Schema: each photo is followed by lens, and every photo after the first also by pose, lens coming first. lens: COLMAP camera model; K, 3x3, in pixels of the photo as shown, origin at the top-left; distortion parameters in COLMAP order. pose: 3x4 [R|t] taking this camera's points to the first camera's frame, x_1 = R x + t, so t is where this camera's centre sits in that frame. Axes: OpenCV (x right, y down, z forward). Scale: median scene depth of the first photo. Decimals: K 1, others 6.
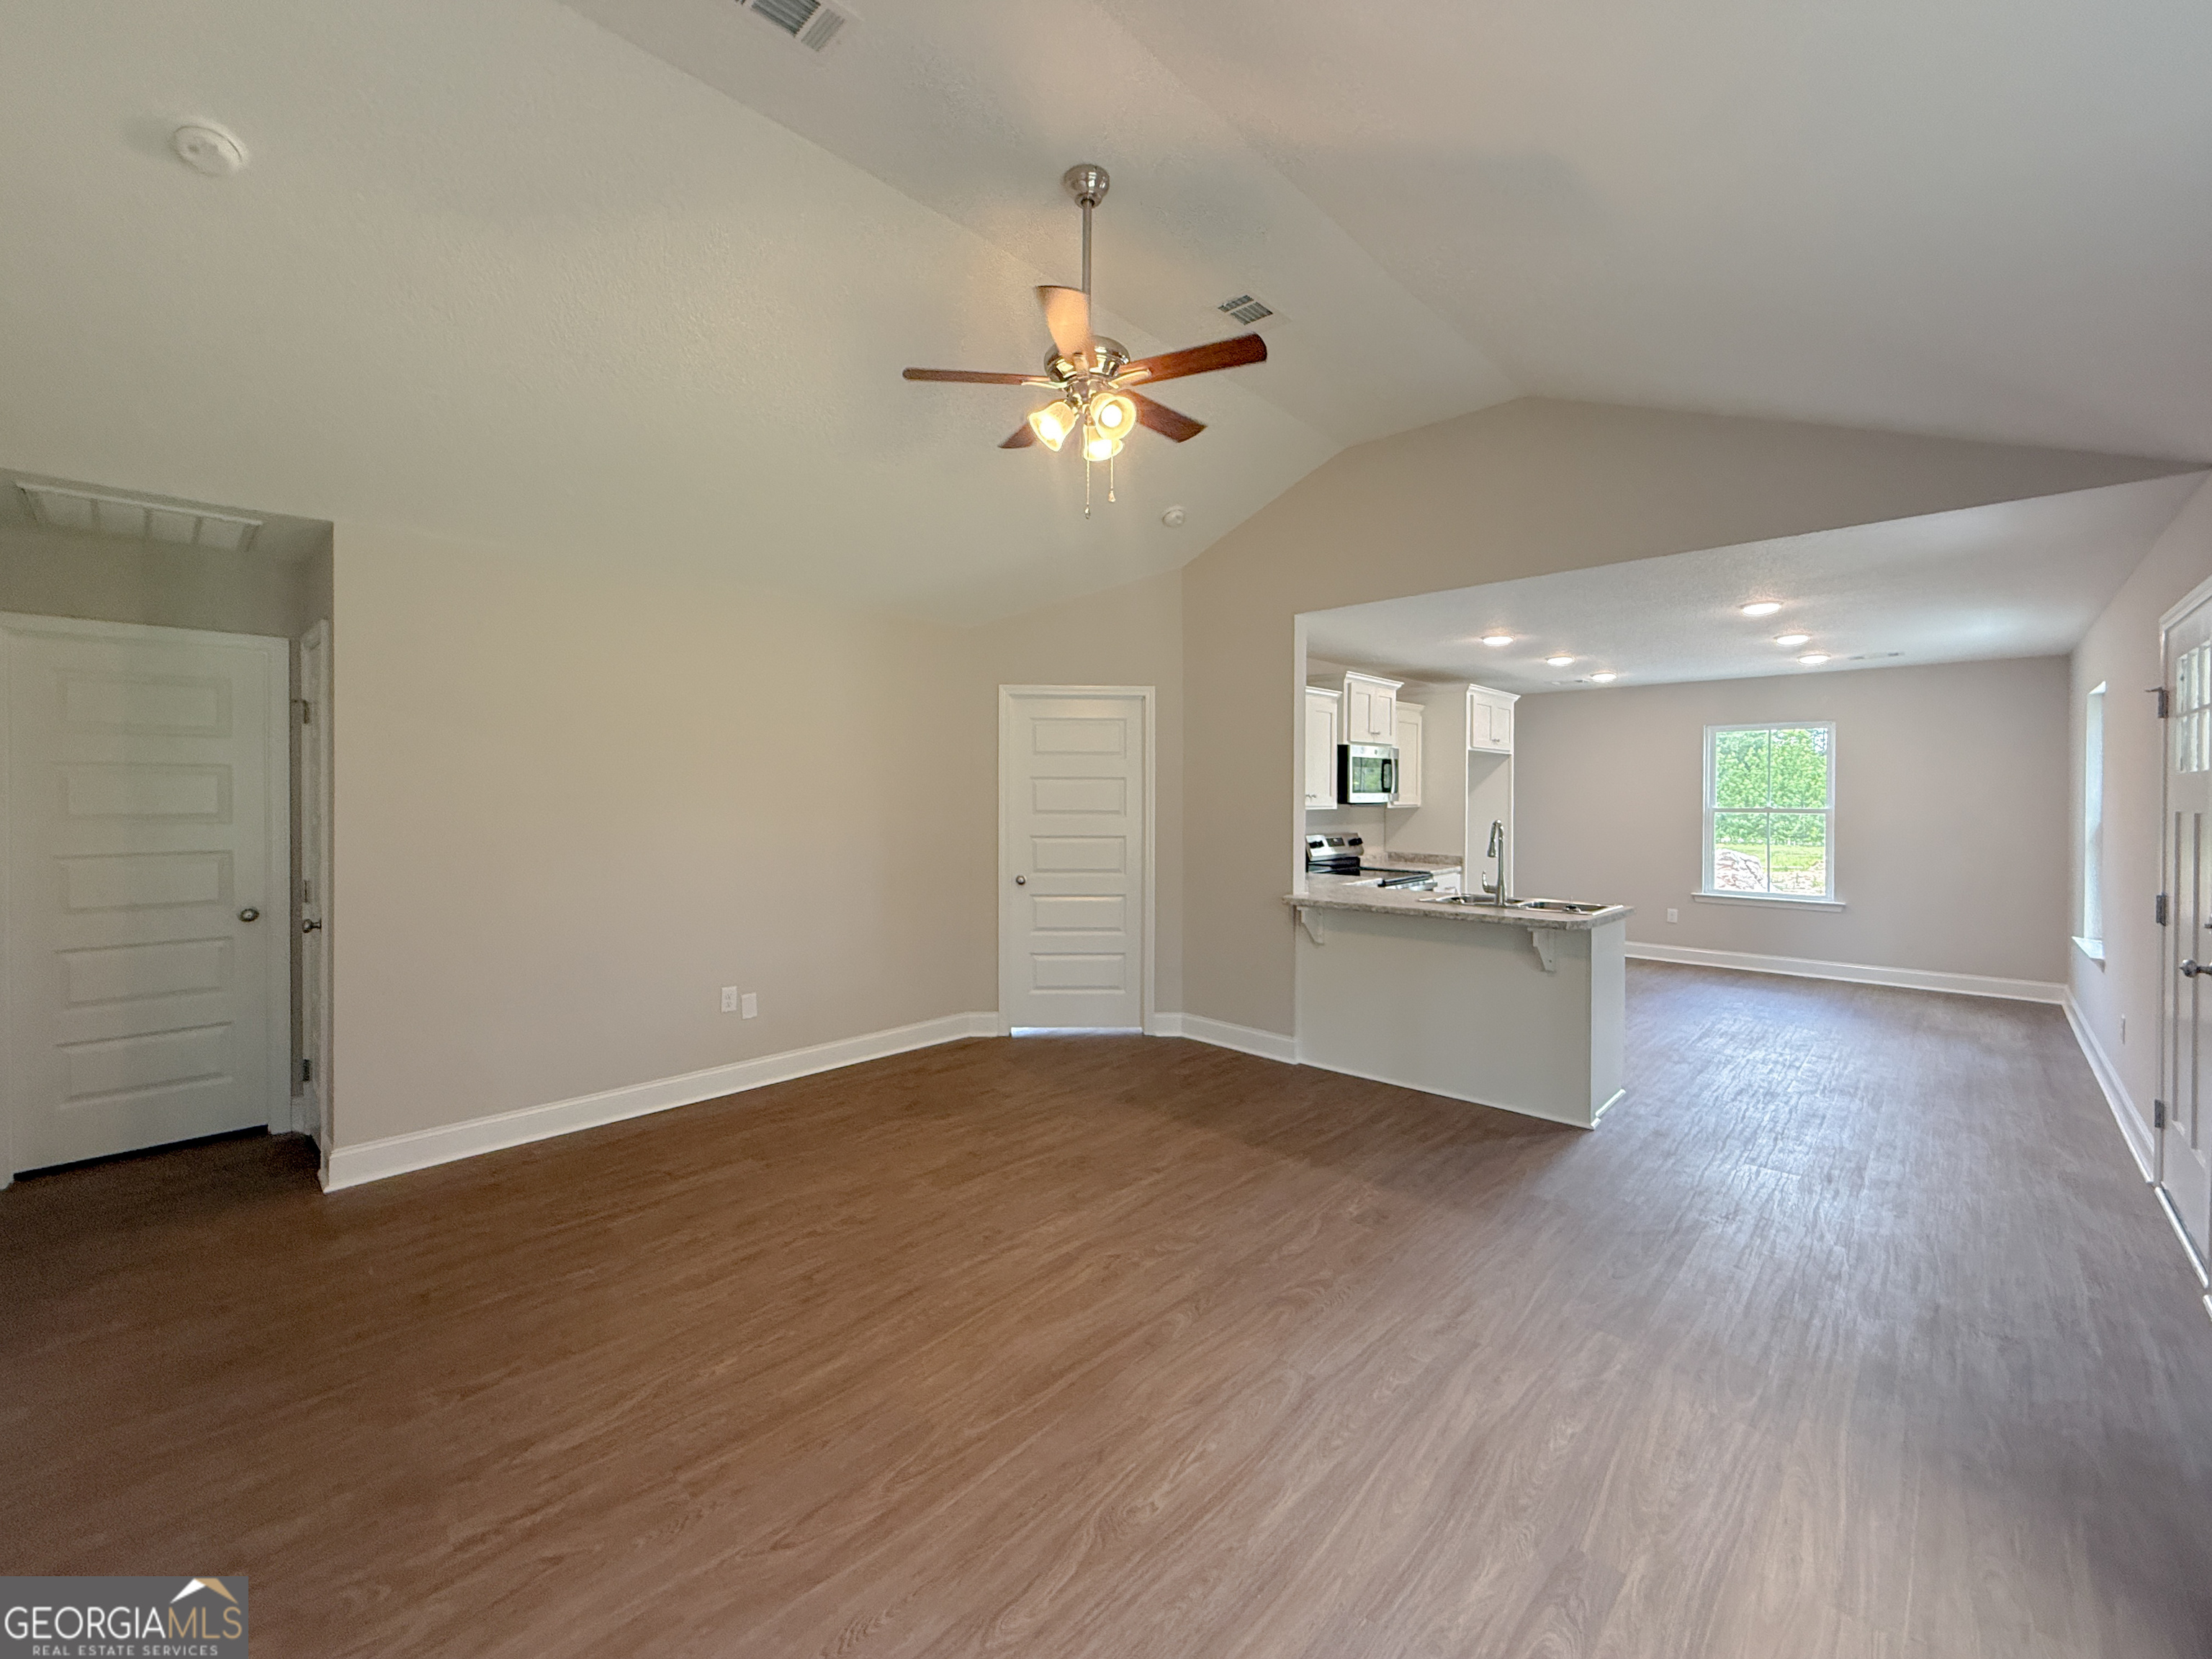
lens RADIAL K [[884.5, 0, 1111.7], [0, 884.5, 799.3], [0, 0, 1]] dist [-0.001000, -0.000155]
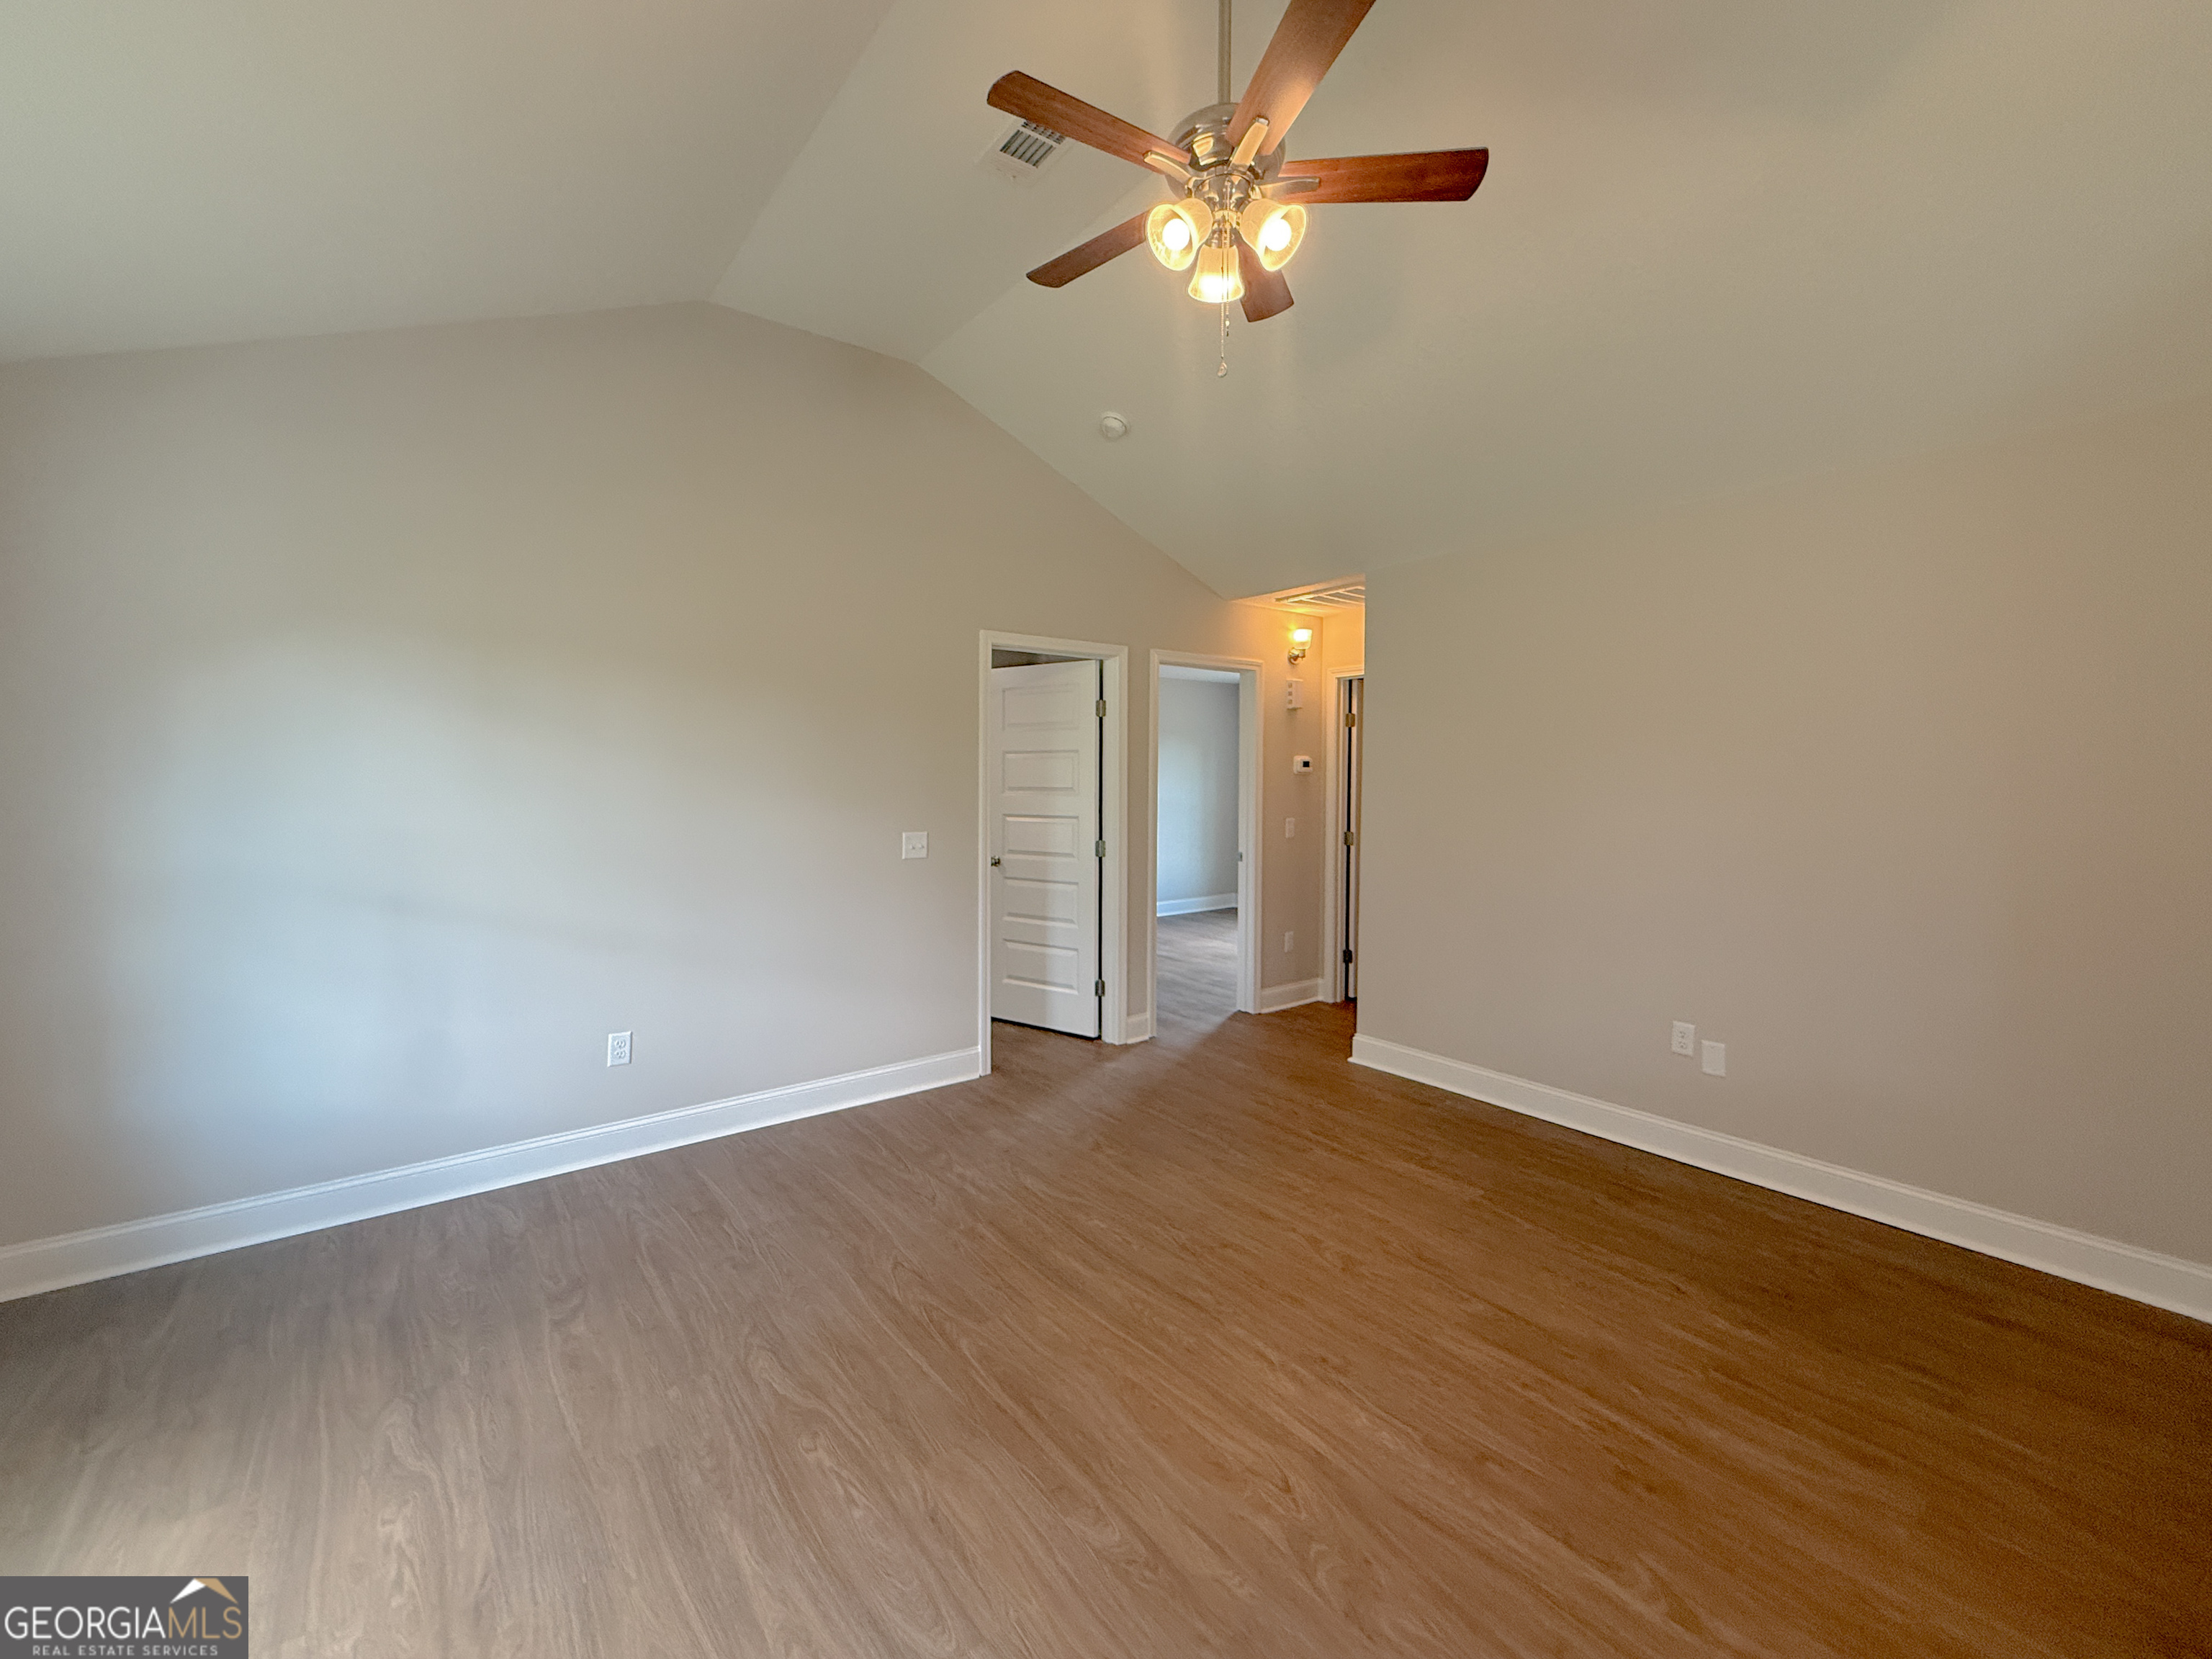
lens RADIAL K [[912.4, 0, 1099.5], [0, 912.4, 788.3], [0, 0, 1]] dist [-0.000357, 0.000664]
pose [[-0.159661, 0.012061, -0.987098, 0.853568], [-0.008171, 0.999875, 0.013539, 0.001548], [0.987138, 0.010227, -0.159543, 1.223668]]
